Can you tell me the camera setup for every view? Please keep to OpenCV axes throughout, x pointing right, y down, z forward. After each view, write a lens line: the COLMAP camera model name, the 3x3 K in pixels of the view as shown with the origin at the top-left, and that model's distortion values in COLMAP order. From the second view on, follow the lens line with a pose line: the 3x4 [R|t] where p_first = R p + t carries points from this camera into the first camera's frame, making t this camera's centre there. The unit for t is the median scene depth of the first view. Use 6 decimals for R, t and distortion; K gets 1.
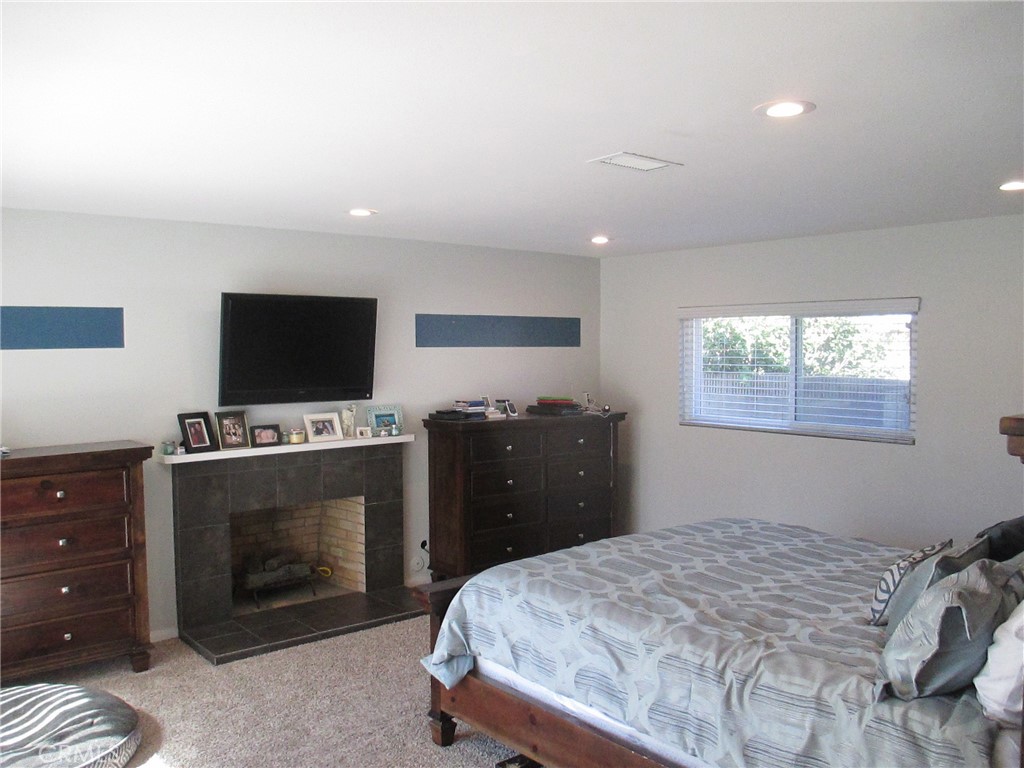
lens RADIAL K [[852.8, 0, 511.0], [0, 852.8, 383.7], [0, 0, 1]] dist [-0.069598, 0.033123]
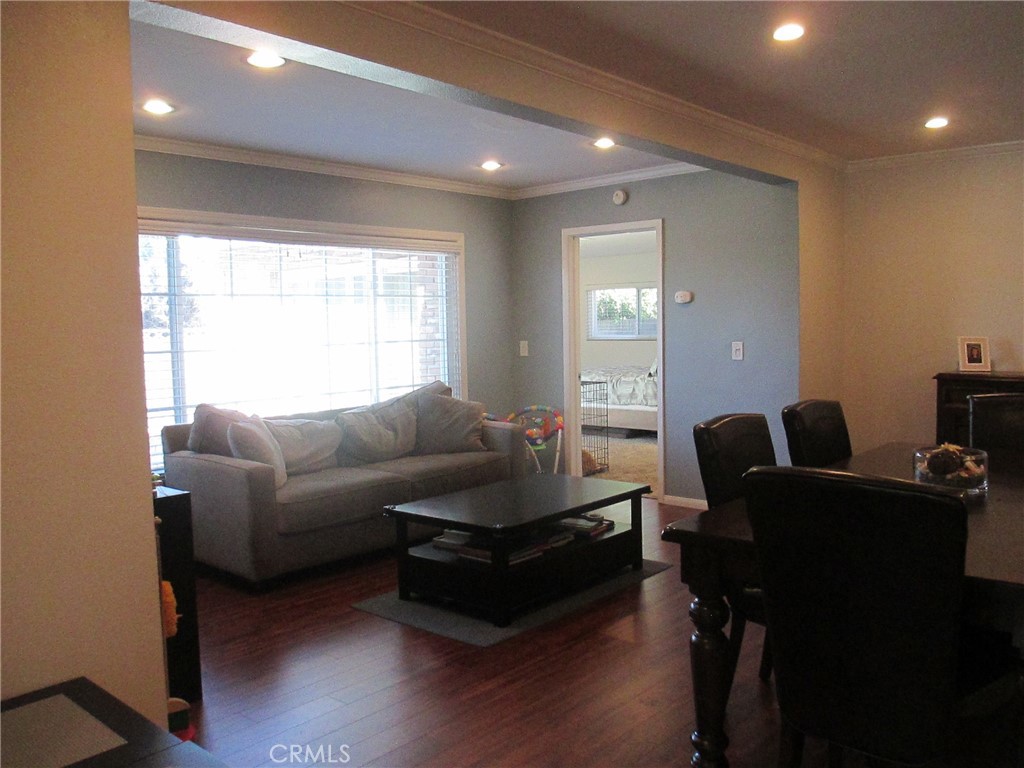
lens RADIAL K [[852.8, 0, 512.2], [0, 852.8, 384.0], [0, 0, 1]] dist [-0.069598, 0.033123]
pose [[0.989318, -0.028559, 0.142946, -0.273037], [0.025031, 0.999337, 0.026422, 0.088897], [-0.143606, -0.022561, 0.989378, -1.006882]]
